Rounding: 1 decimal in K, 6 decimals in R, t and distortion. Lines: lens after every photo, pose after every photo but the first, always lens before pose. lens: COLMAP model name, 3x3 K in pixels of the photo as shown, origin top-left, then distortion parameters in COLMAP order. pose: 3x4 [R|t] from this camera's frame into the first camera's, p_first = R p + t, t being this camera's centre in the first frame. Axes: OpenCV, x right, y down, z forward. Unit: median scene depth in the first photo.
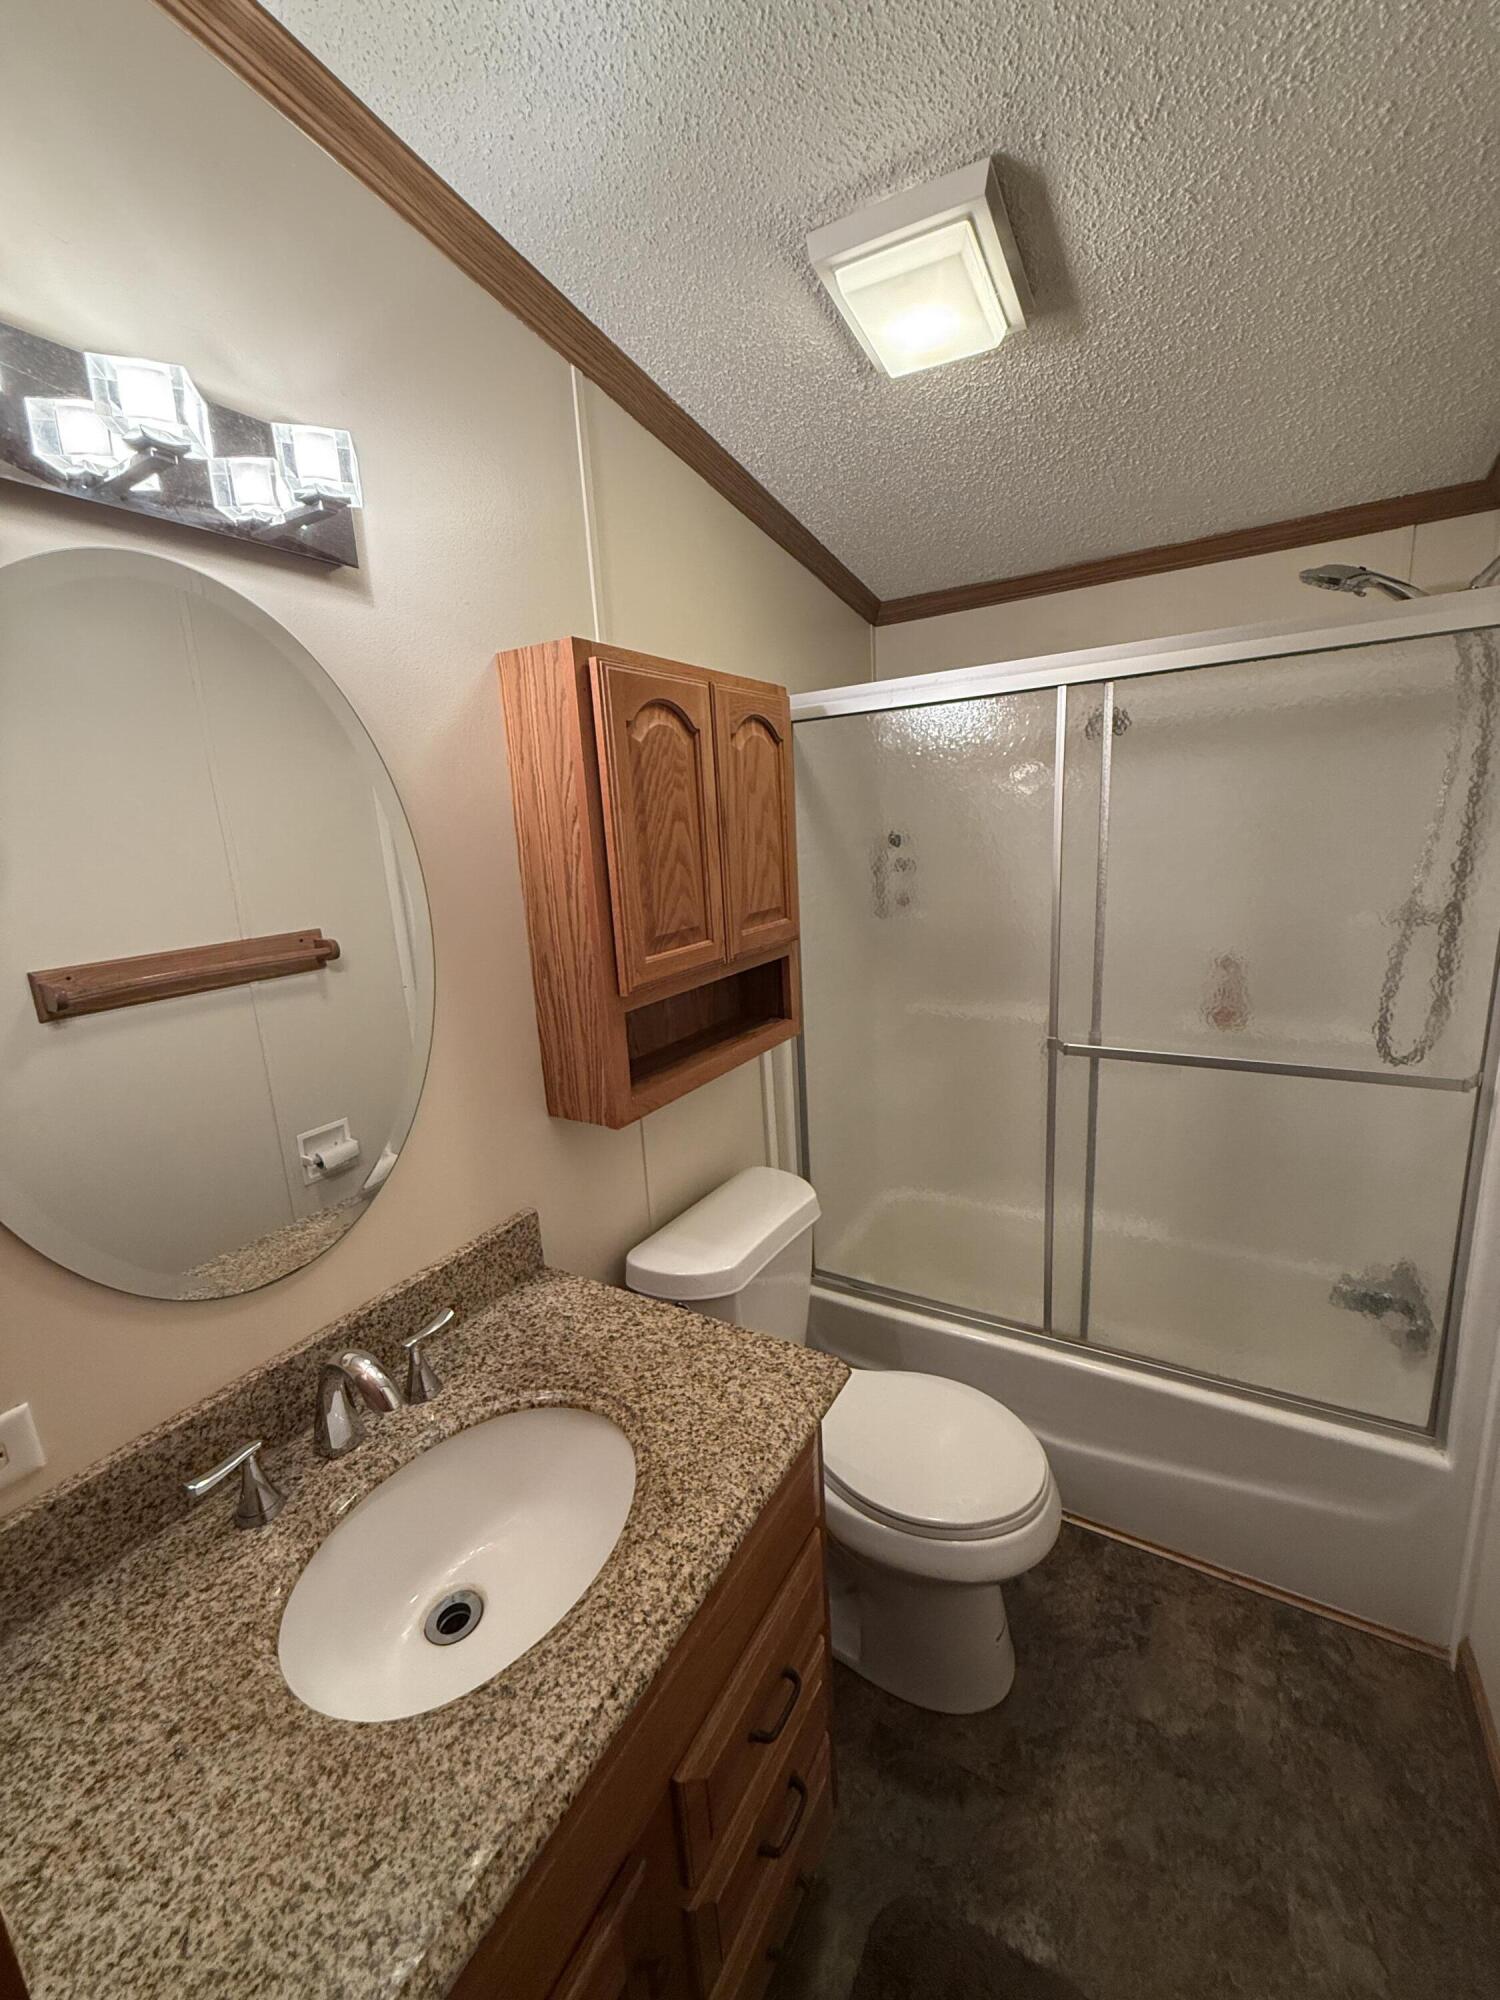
lens RADIAL K [[799.8, 0, 753.2], [0, 799.8, 993.1], [0, 0, 1]] dist [-0.001884, 0.000749]
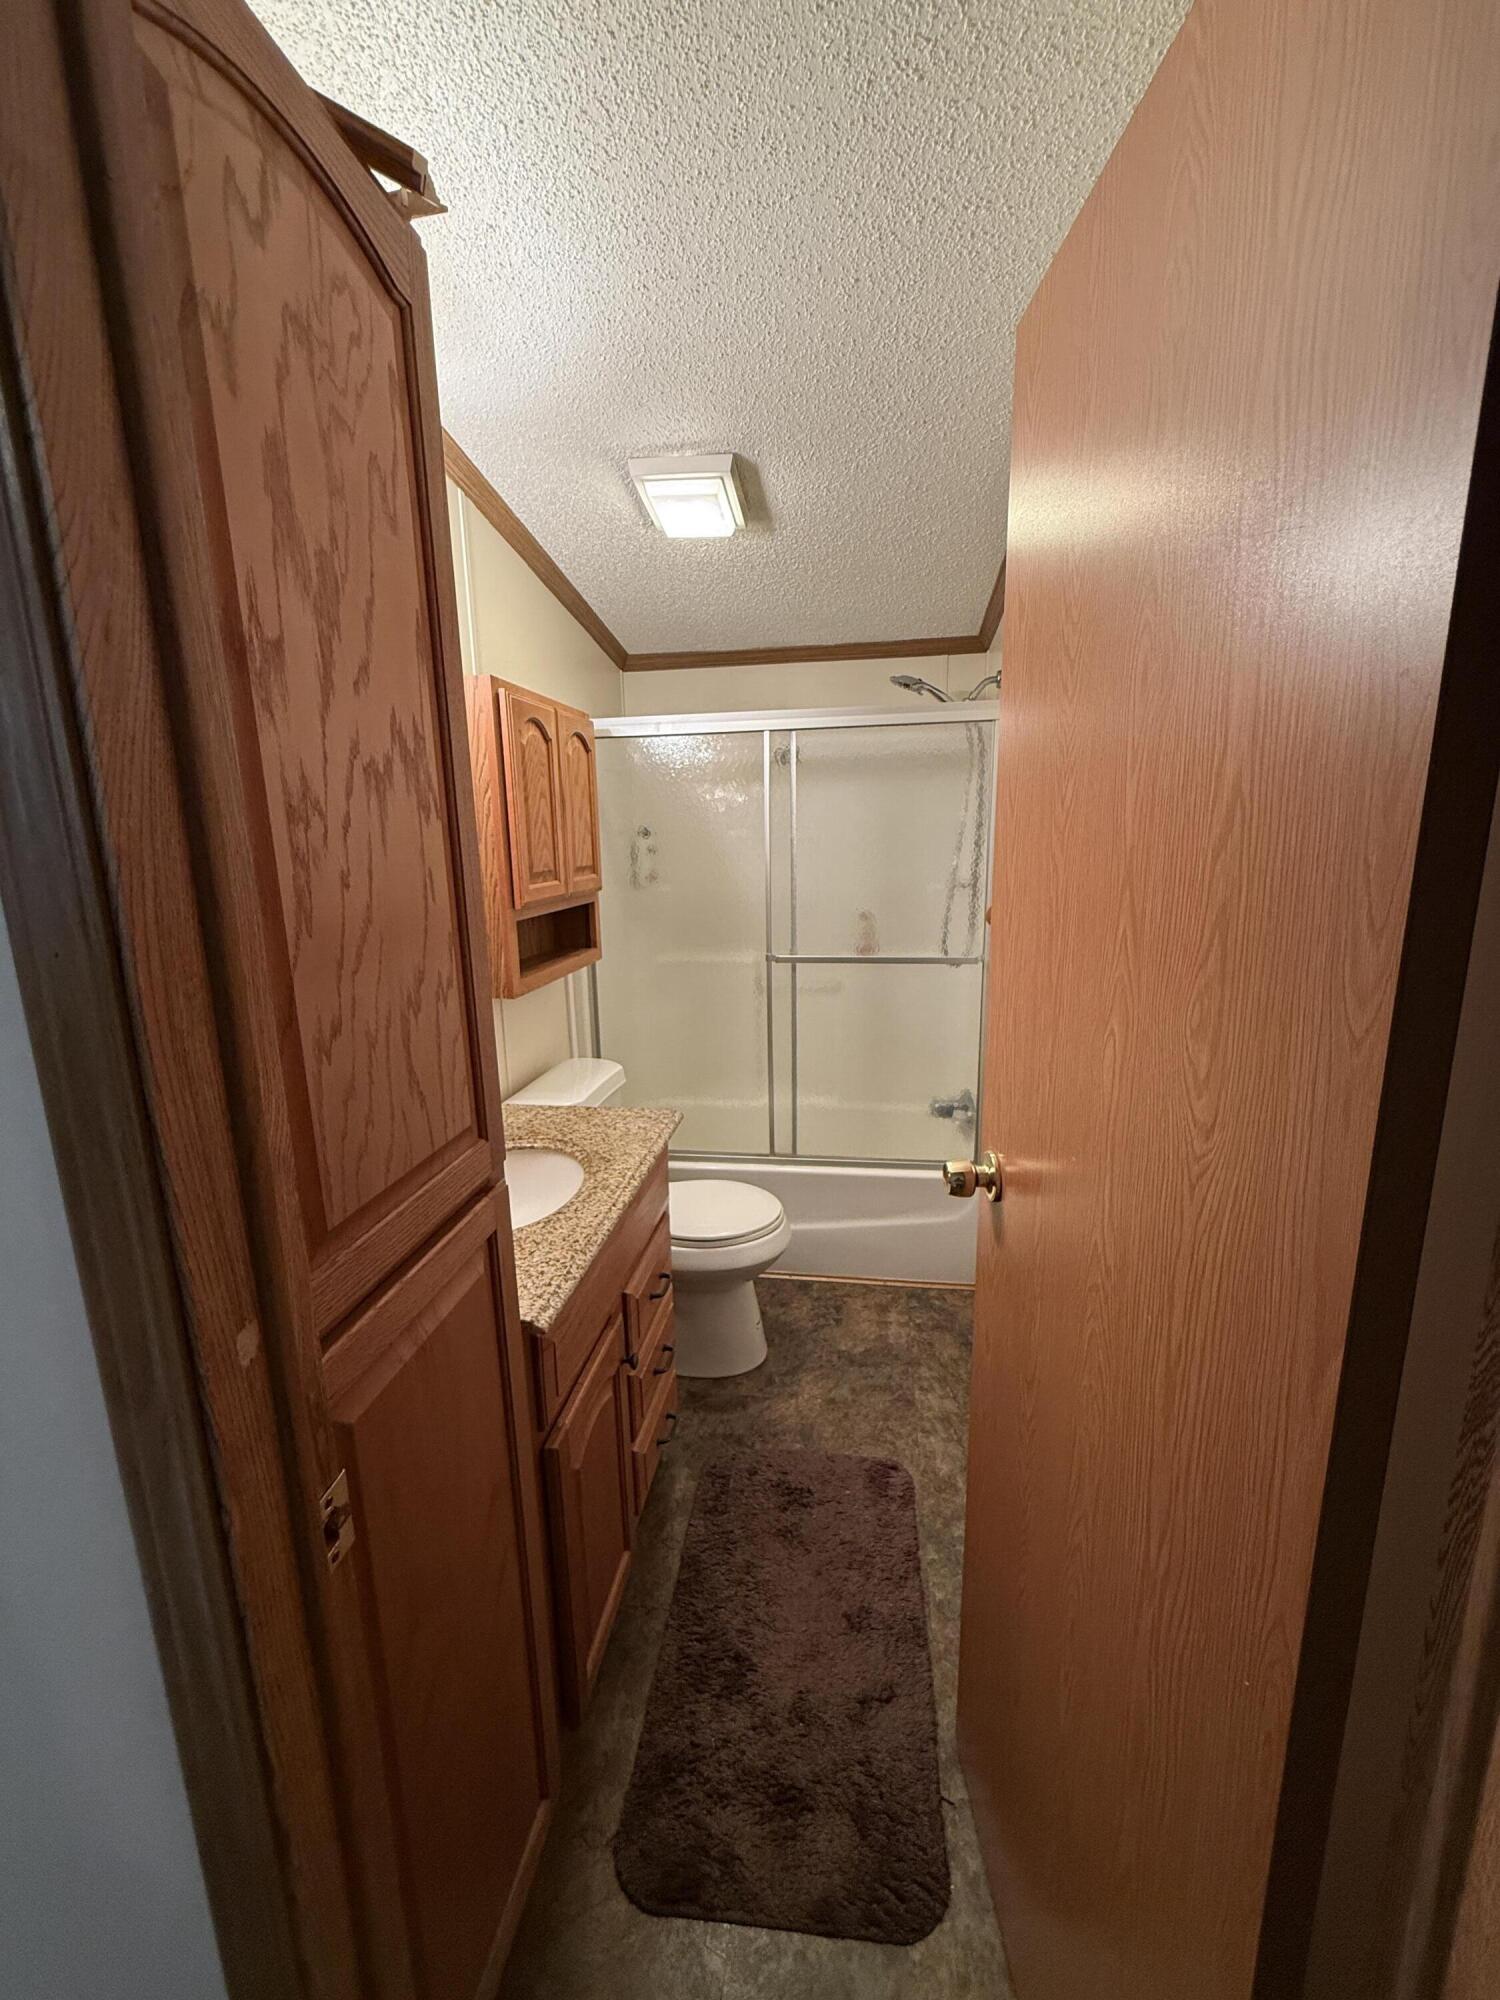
lens RADIAL K [[799.8, 0, 752.1], [0, 799.8, 995.7], [0, 0, 1]] dist [-0.001884, 0.000749]
pose [[0.925241, -0.036706, 0.377600, -0.308580], [0.045919, 0.998826, -0.015422, 0.199063], [-0.376591, 0.031608, 0.925840, -0.536977]]
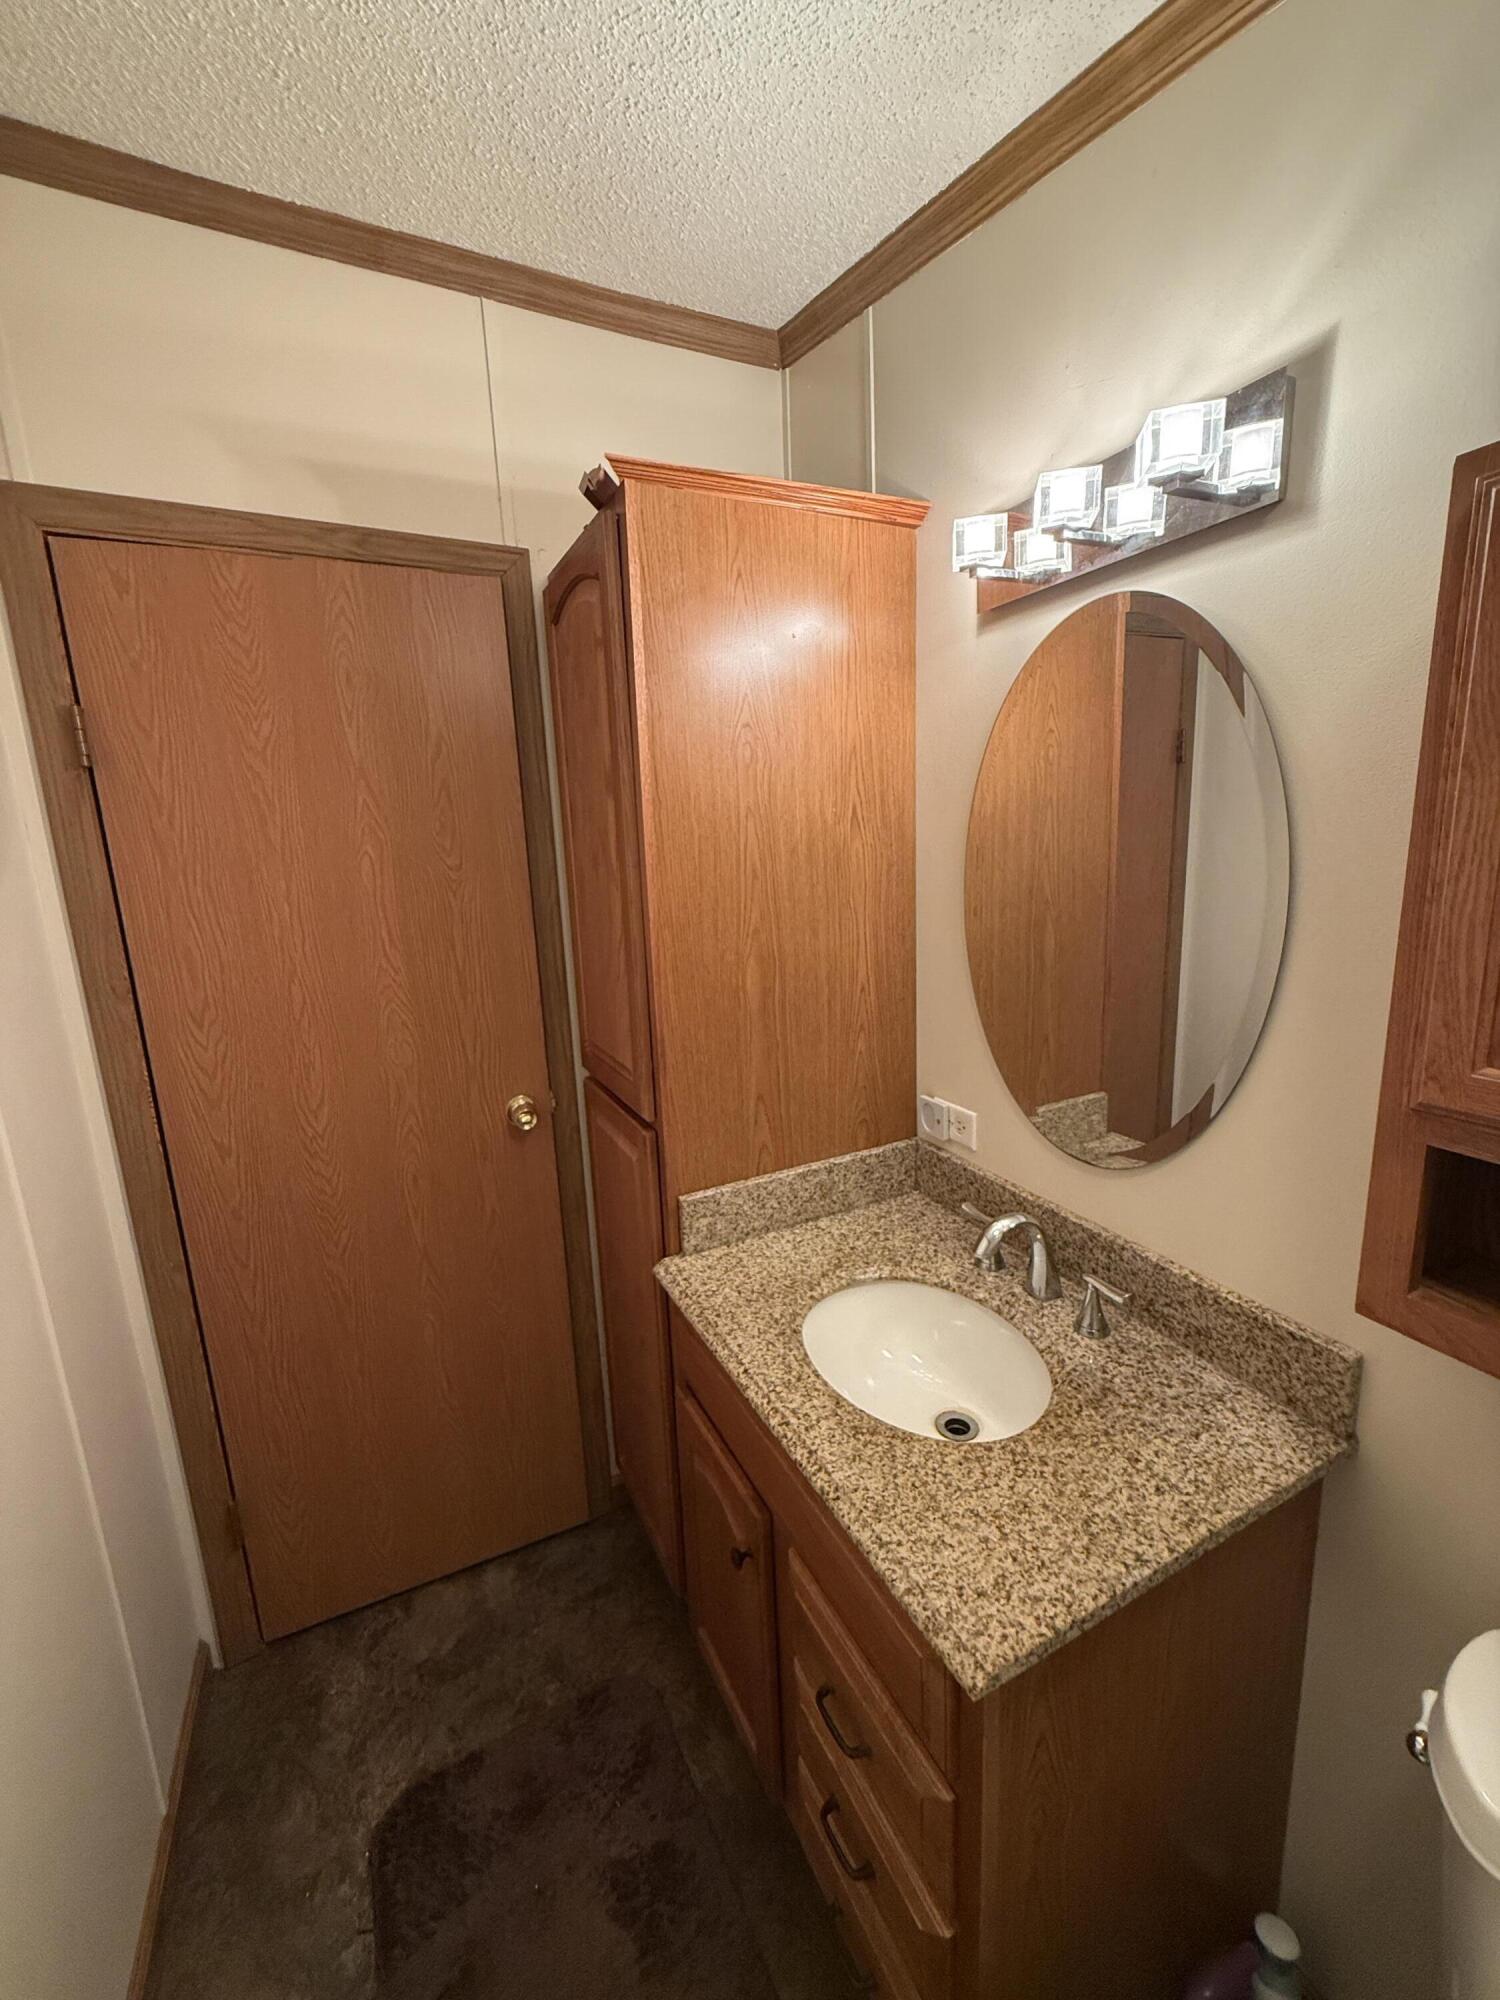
lens RADIAL K [[799.8, 0, 750.5], [0, 799.8, 993.5], [0, 0, 1]] dist [-0.001884, 0.000749]
pose [[-0.538875, 0.240411, -0.807351, 0.480774], [-0.107982, 0.930790, 0.349242, -0.203064], [0.835436, 0.275377, -0.475619, 0.803598]]
